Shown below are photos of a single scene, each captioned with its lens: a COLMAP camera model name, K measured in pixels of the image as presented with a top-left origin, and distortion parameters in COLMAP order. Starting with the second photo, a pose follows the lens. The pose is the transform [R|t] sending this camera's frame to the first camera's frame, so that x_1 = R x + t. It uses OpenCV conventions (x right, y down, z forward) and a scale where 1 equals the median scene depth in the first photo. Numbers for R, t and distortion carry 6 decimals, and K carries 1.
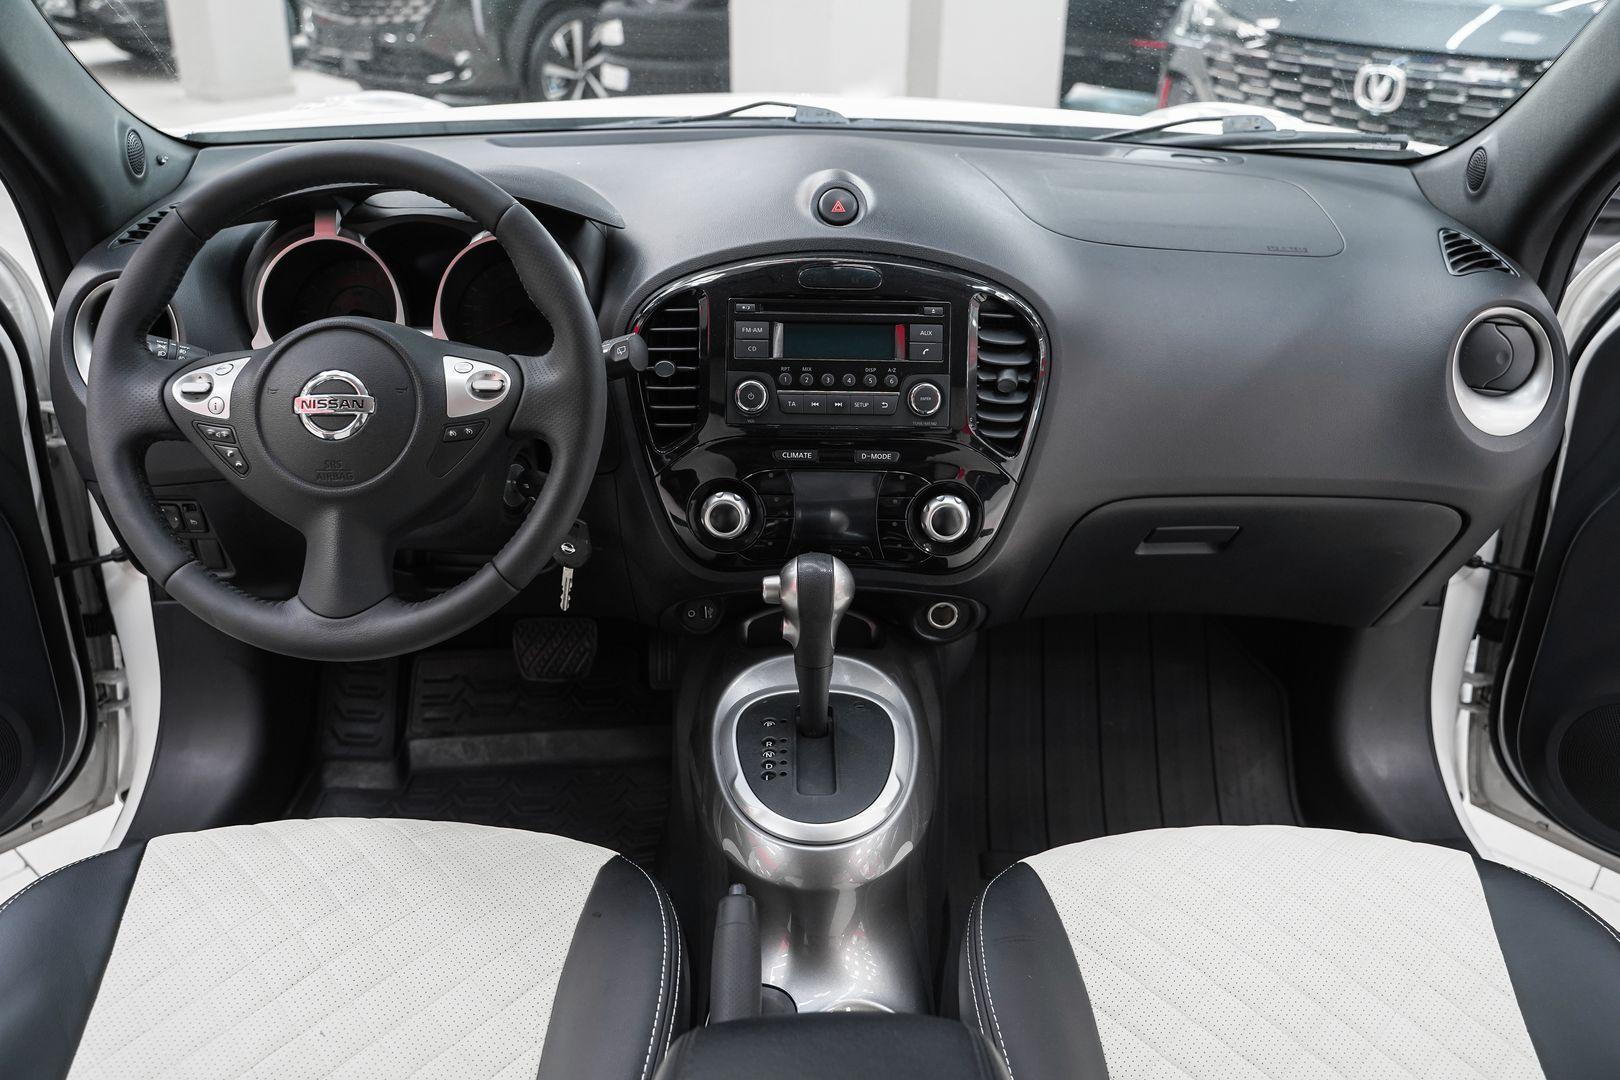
lens RADIAL K [[1285.5, 0, 779.7], [0, 1285.5, 536.8], [0, 0, 1]] dist [-0.073910, 0.055315]
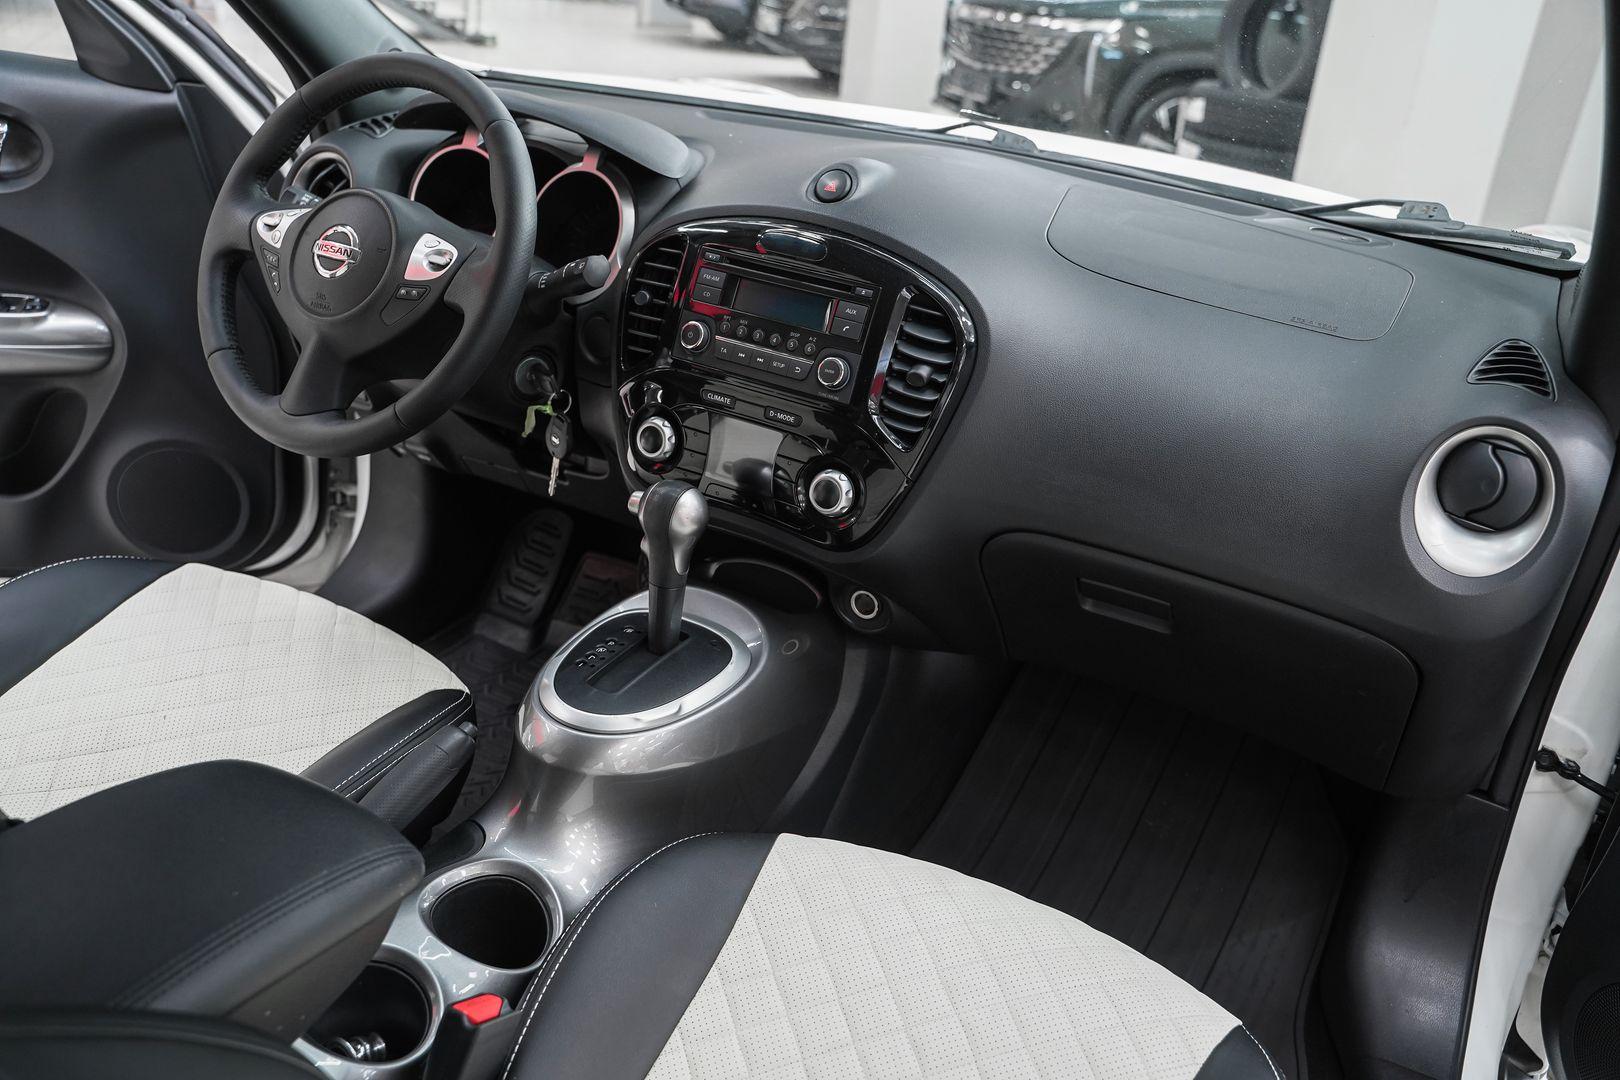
lens RADIAL K [[1285.5, 0, 831.7], [0, 1285.5, 554.2], [0, 0, 1]] dist [-0.073910, 0.055315]
pose [[0.874455, 0.273830, -0.400431, 0.538378], [-0.291440, 0.956427, 0.017599, 0.014742], [0.387802, 0.101312, 0.916158, 0.057851]]
